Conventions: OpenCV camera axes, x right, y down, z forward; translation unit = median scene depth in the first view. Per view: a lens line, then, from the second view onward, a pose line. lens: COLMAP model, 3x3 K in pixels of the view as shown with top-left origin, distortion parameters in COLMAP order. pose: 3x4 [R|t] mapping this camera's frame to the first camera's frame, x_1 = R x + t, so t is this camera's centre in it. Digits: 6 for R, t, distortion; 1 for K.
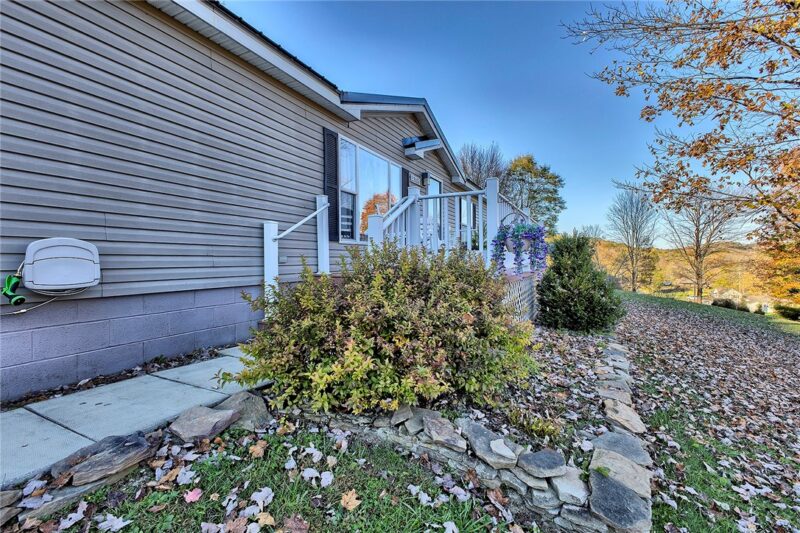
lens RADIAL K [[346.8, 0, 396.7], [0, 346.8, 264.7], [0, 0, 1]] dist [0.000507, -0.000075]
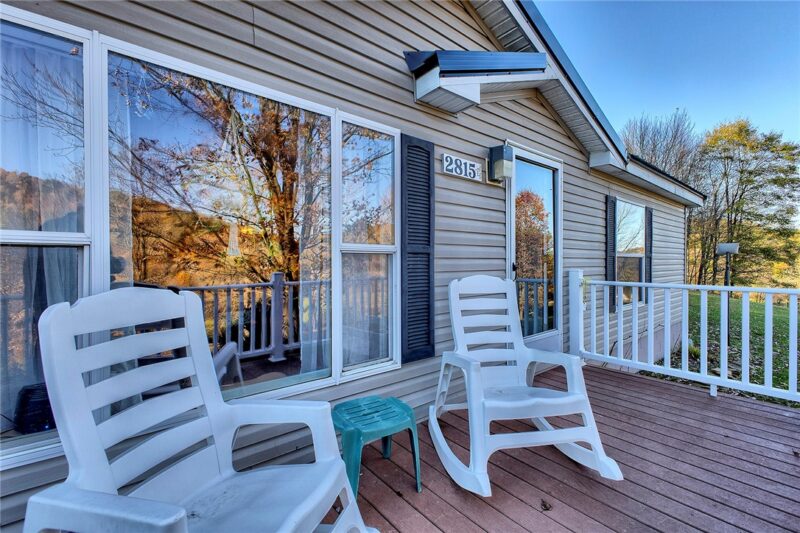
lens RADIAL K [[346.8, 0, 396.7], [0, 346.8, 264.7], [0, 0, 1]] dist [0.000507, -0.000075]
pose [[0.921437, 0.009571, -0.388411, 0.039045], [-0.010363, 0.999946, 0.000056, -0.041252], [0.388390, 0.003974, 0.921486, 0.185528]]
